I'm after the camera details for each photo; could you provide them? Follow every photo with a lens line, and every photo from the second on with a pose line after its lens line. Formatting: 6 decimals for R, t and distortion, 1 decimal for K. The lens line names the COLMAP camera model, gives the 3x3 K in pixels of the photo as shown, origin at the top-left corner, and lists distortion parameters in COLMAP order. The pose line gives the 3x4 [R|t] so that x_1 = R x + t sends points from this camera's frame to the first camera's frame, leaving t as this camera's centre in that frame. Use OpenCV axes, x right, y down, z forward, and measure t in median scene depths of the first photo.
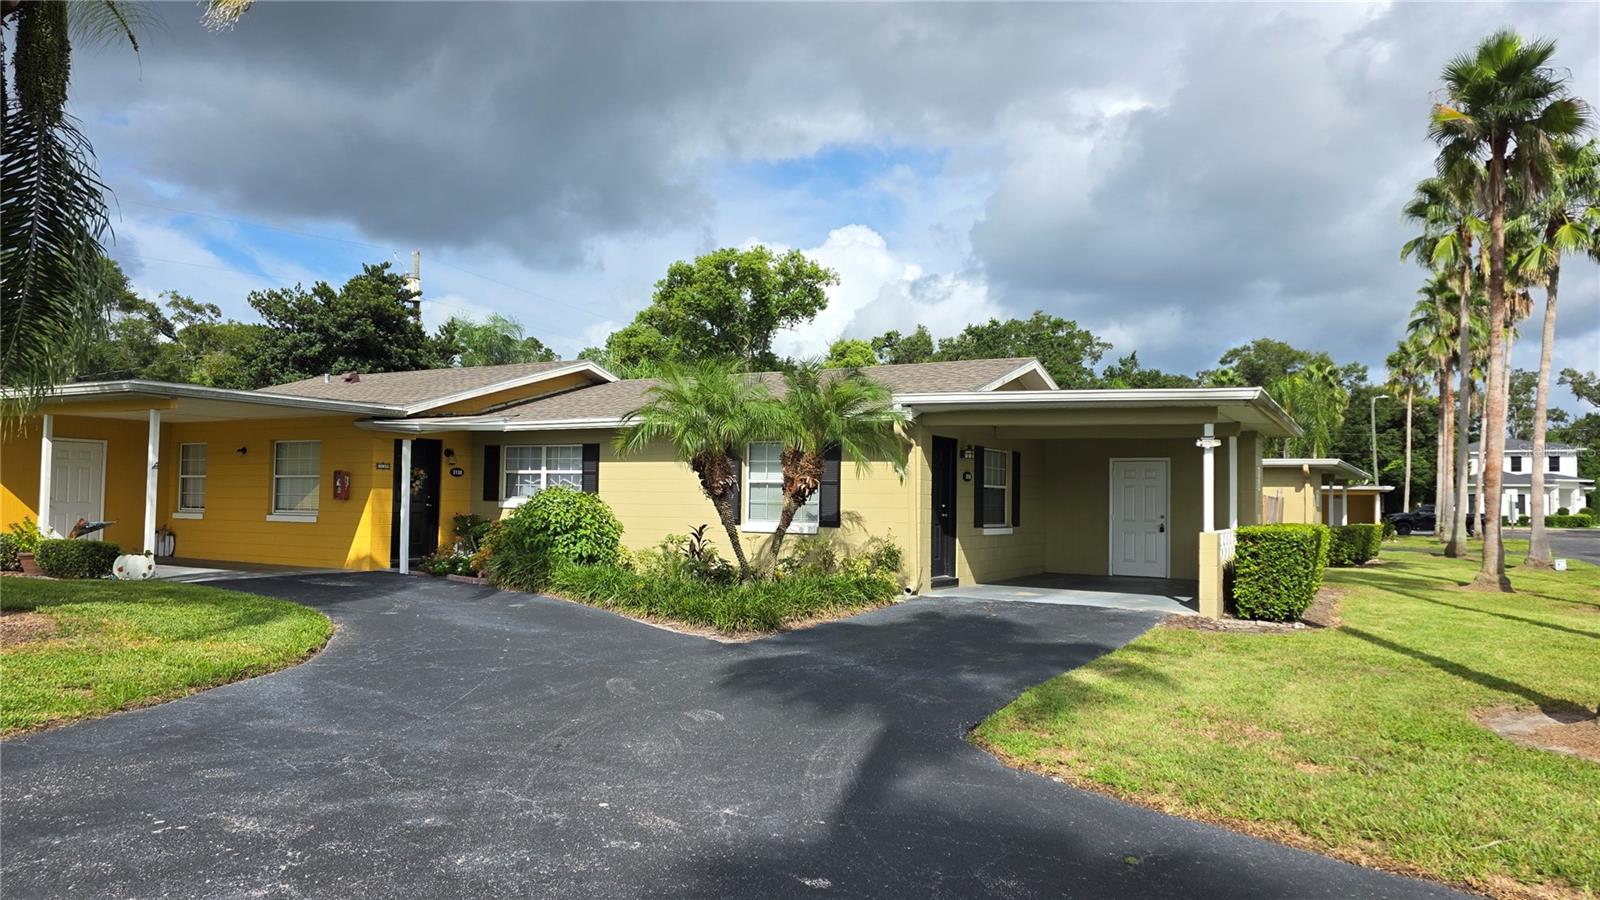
lens RADIAL K [[1052.7, 0, 792.2], [0, 1052.7, 463.1], [0, 0, 1]] dist [0.040261, -0.009800]
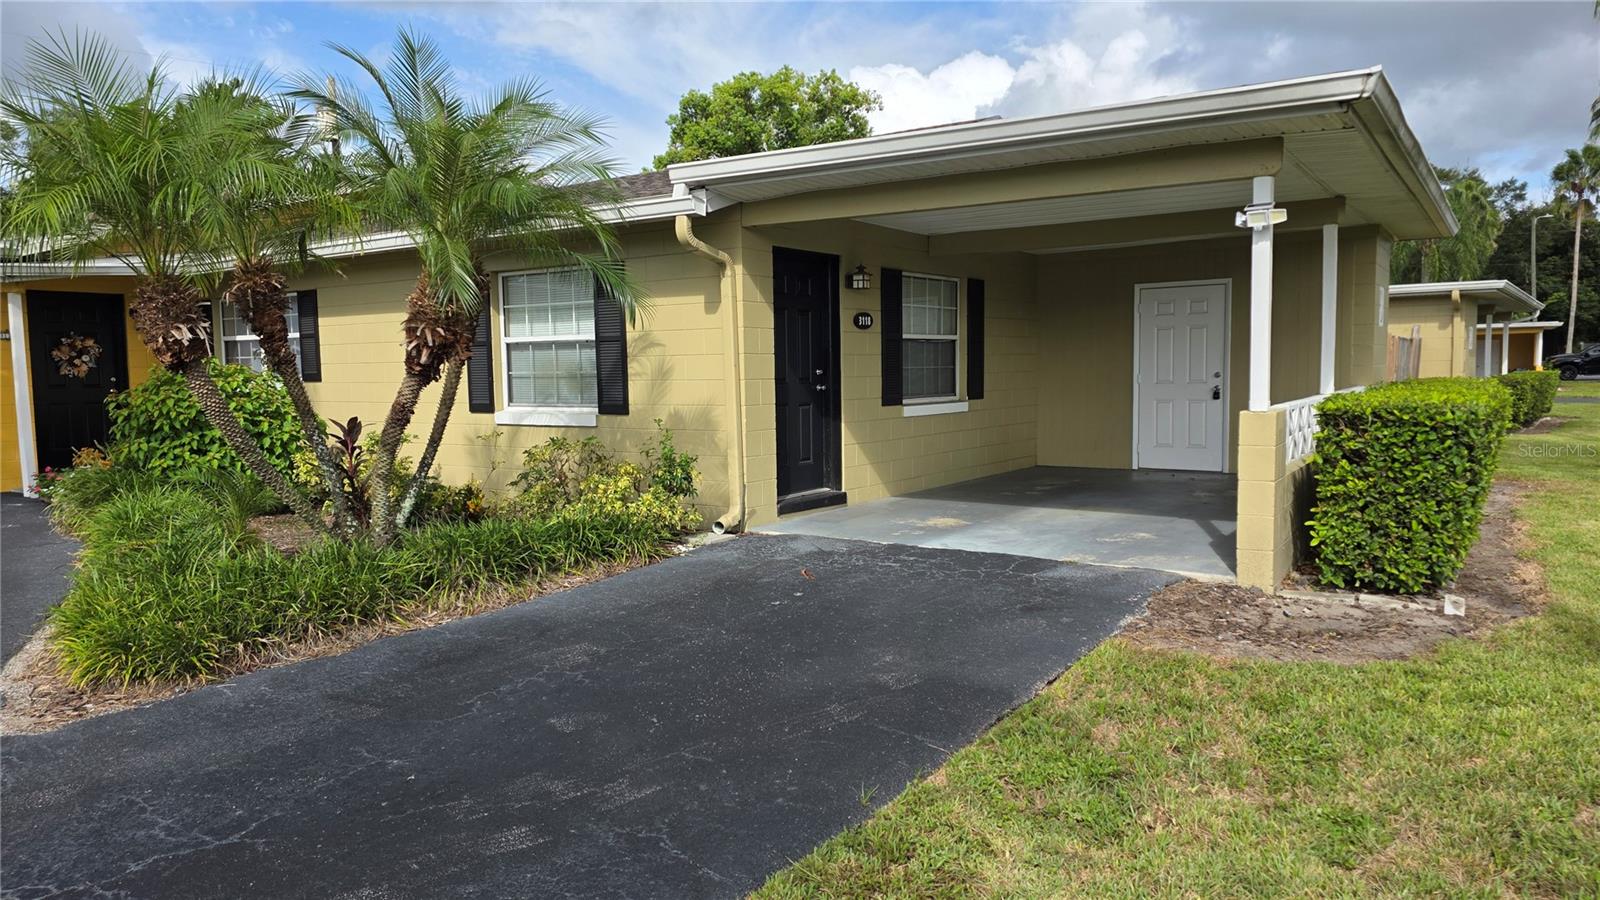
lens RADIAL K [[1052.7, 0, 816.8], [0, 1052.7, 451.6], [0, 0, 1]] dist [0.040261, -0.009800]
pose [[0.996346, -0.027242, -0.080942, 0.169209], [0.036443, 0.992758, 0.114470, 0.016182], [0.077238, -0.117002, 0.990124, 0.370538]]
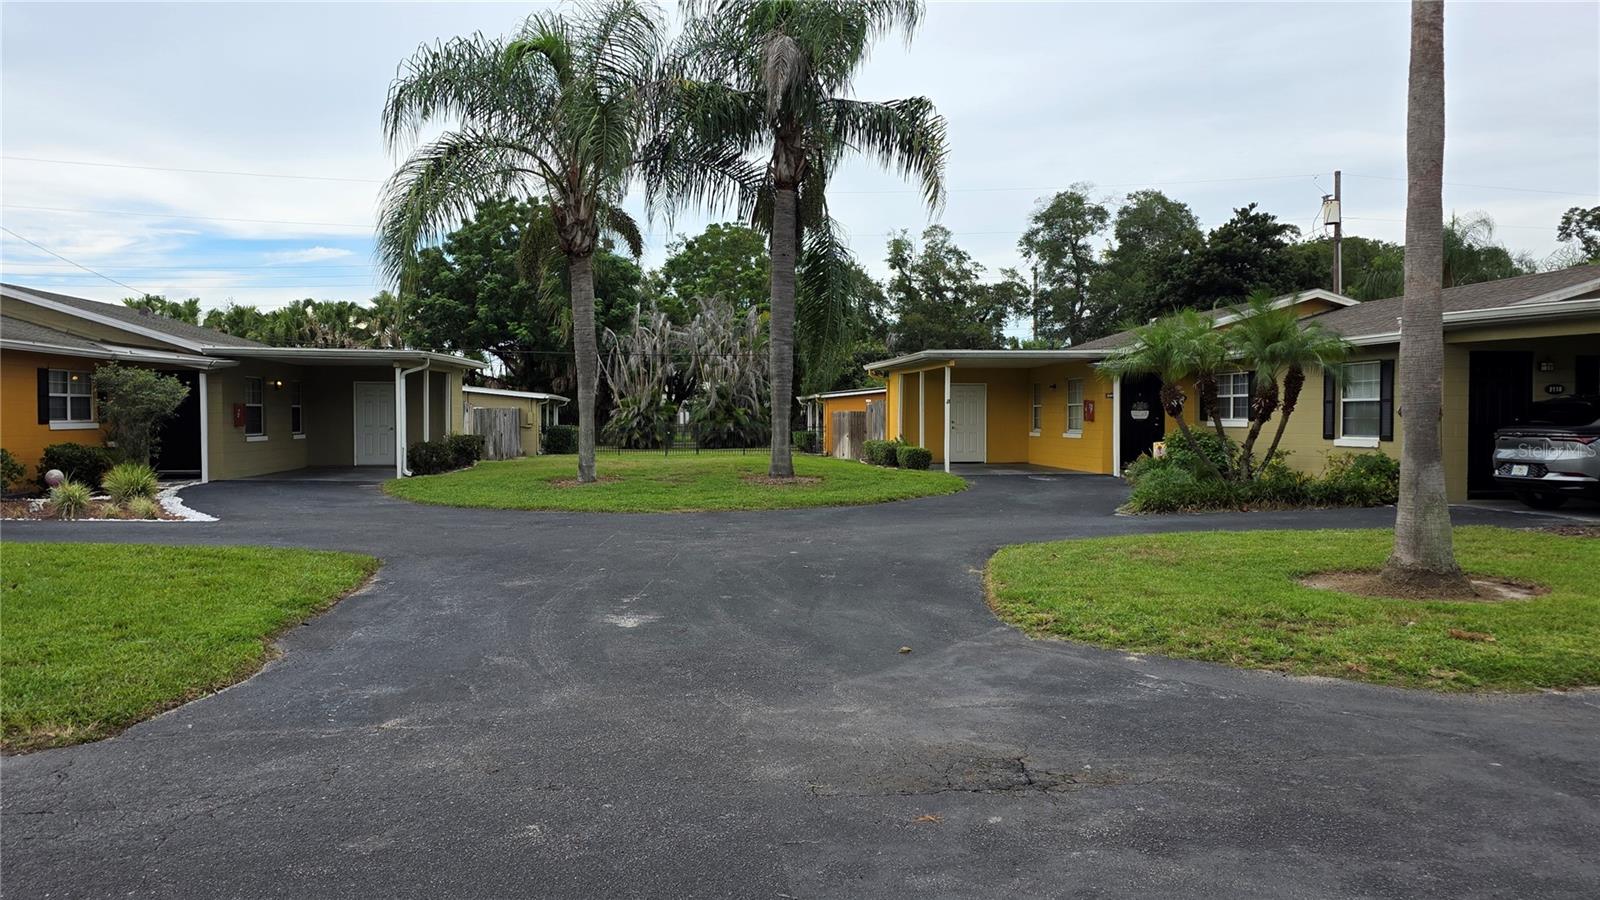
lens RADIAL K [[1207.0, 0, 798.5], [0, 1207.0, 451.0], [0, 0, 1]] dist [0.041112, 0.002465]
pose [[0.577716, 0.007102, -0.816207, 0.620084], [0.040297, 0.998495, 0.037210, 0.000131], [0.815243, -0.054387, 0.576560, -0.190402]]
